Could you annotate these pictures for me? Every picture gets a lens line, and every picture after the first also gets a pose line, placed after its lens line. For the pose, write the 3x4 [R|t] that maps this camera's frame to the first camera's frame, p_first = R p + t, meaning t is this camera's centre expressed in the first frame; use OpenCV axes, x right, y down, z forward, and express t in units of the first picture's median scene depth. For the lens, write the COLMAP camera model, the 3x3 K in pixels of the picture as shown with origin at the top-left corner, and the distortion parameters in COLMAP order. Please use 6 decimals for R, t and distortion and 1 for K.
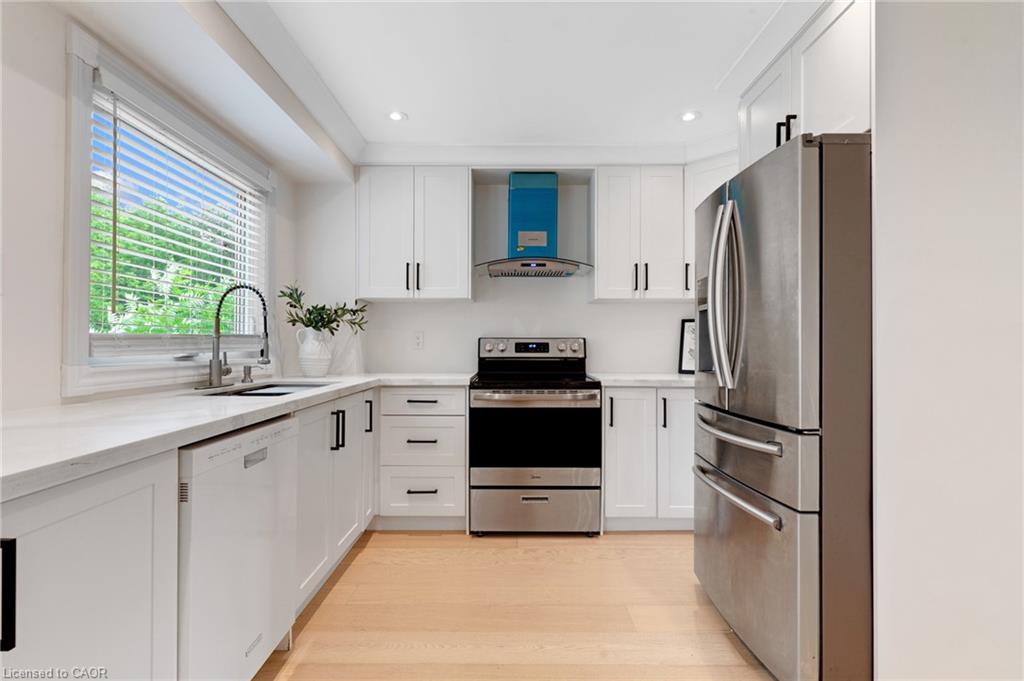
lens RADIAL K [[484.4, 0, 512.0], [0, 484.4, 340.5], [0, 0, 1]] dist [0.003821, 0.000328]
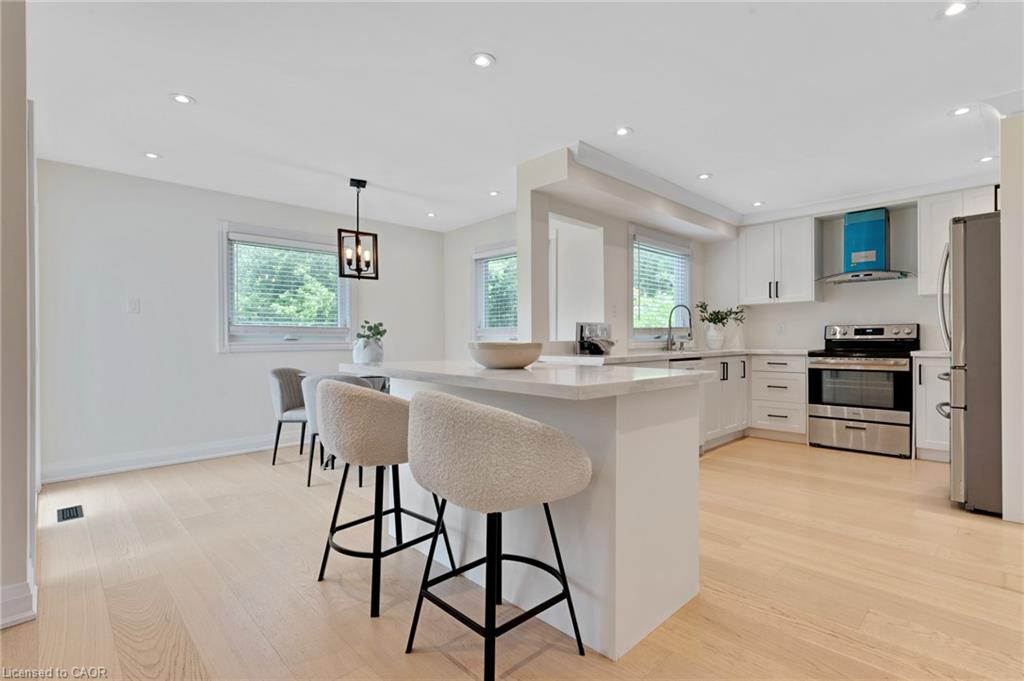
lens RADIAL K [[484.4, 0, 512.0], [0, 484.4, 340.5], [0, 0, 1]] dist [0.003821, 0.000328]
pose [[0.696535, -0.006068, -0.717497, 0.381509], [0.013629, 0.999896, 0.004775, 0.022130], [0.717393, -0.013105, 0.696545, -0.842589]]
